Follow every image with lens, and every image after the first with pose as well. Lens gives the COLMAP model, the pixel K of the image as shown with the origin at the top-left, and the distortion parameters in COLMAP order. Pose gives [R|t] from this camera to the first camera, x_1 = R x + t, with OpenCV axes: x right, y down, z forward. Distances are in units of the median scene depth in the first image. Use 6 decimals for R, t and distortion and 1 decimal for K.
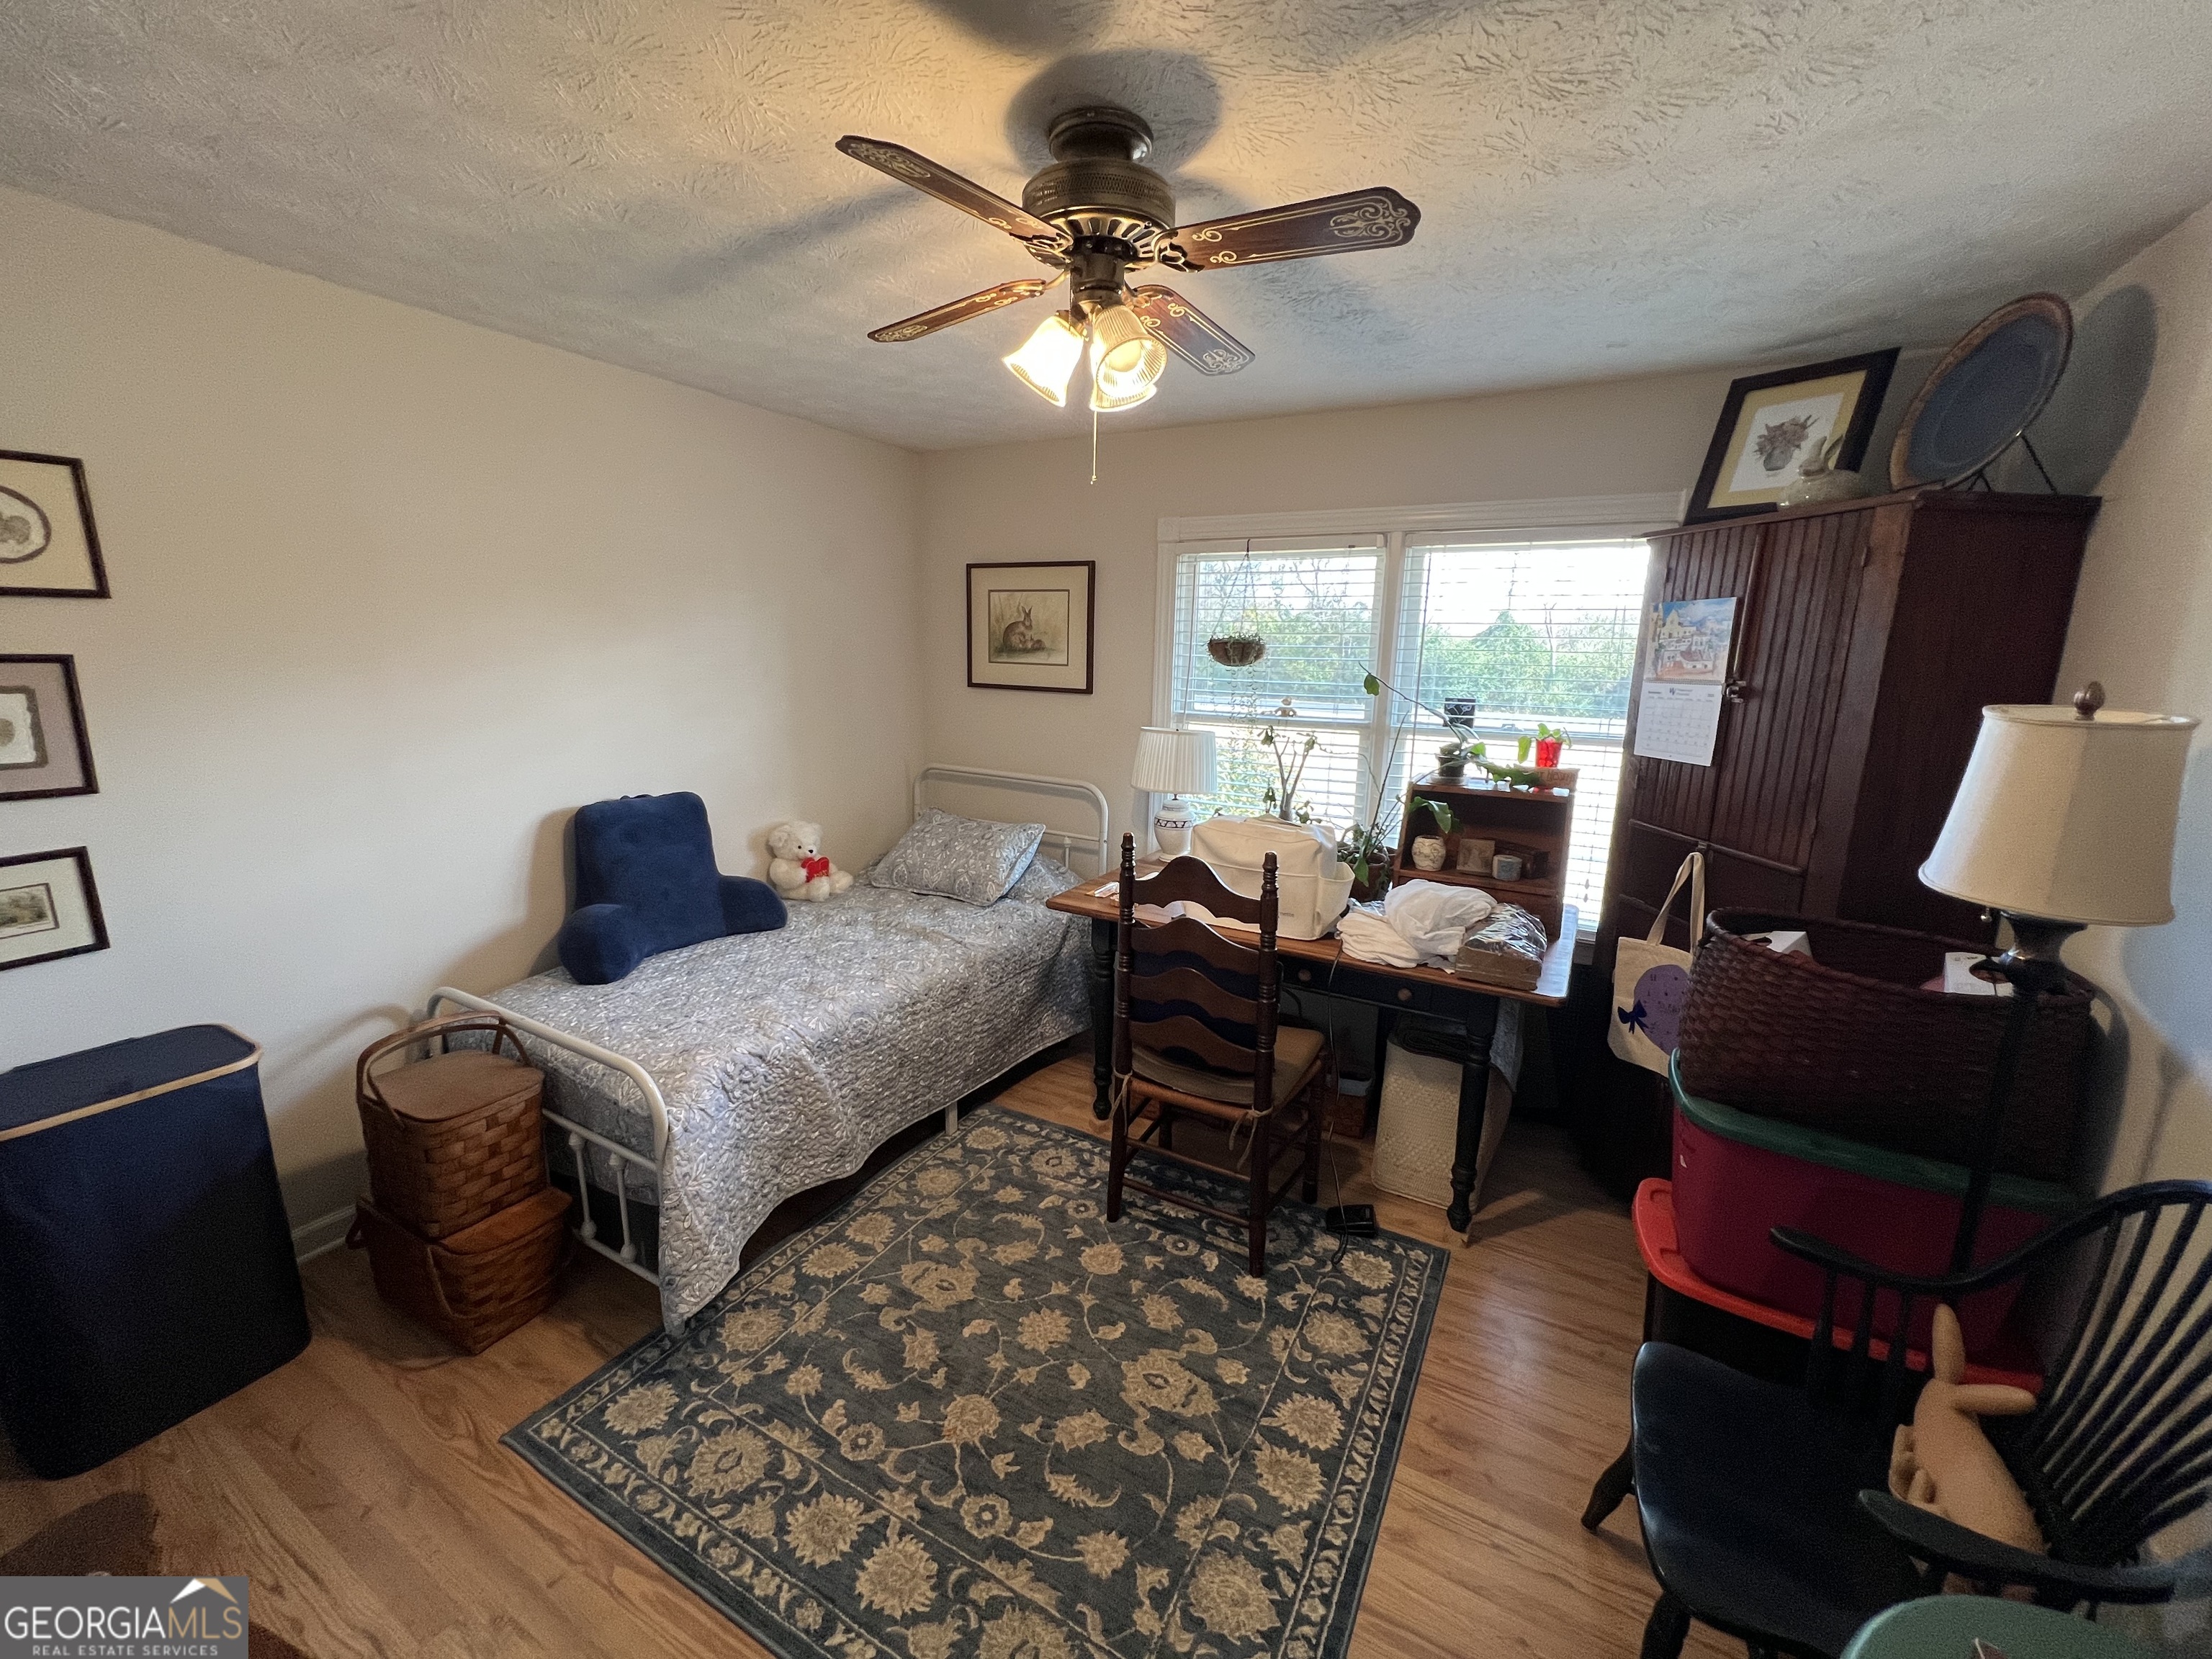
lens RADIAL K [[887.9, 0, 1094.5], [0, 887.9, 832.1], [0, 0, 1]] dist [-0.003473, -0.000250]
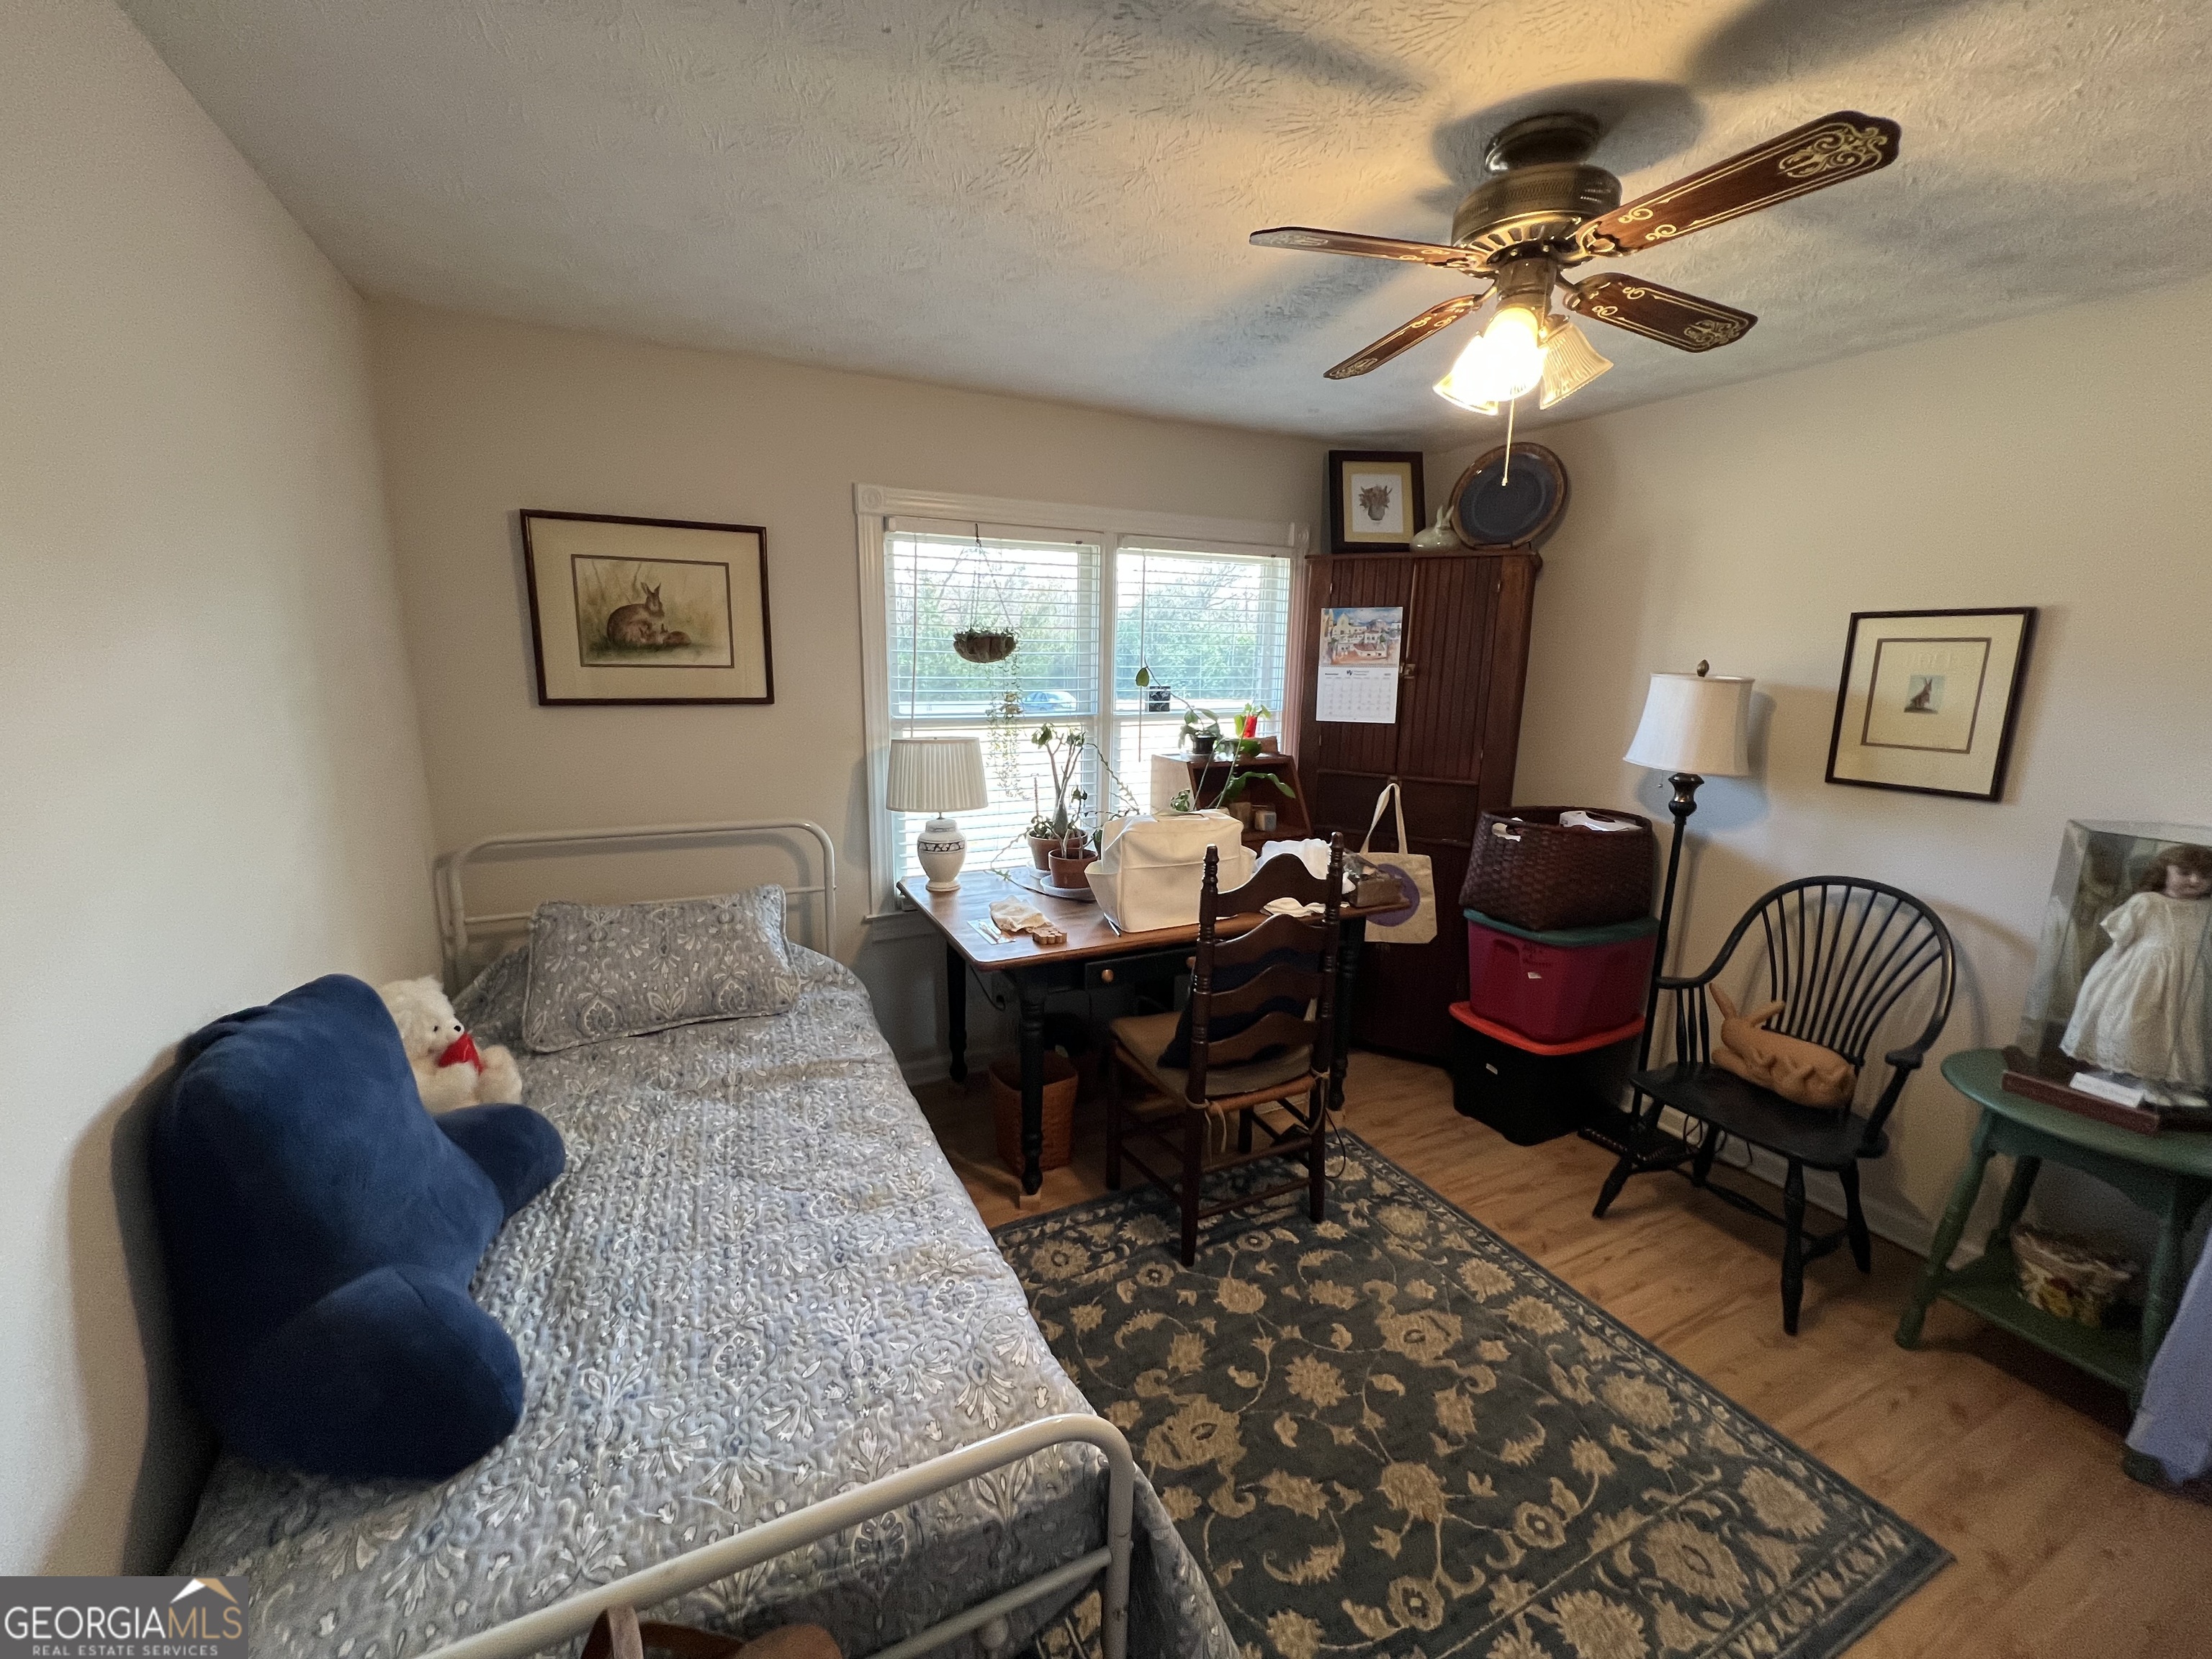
lens RADIAL K [[887.9, 0, 1094.5], [0, 887.9, 832.1], [0, 0, 1]] dist [-0.003473, -0.000250]
pose [[0.562953, -0.179193, 0.806829, -0.792763], [0.168673, 0.980577, 0.100093, -0.128556], [-0.809094, 0.079742, 0.582244, 0.570697]]
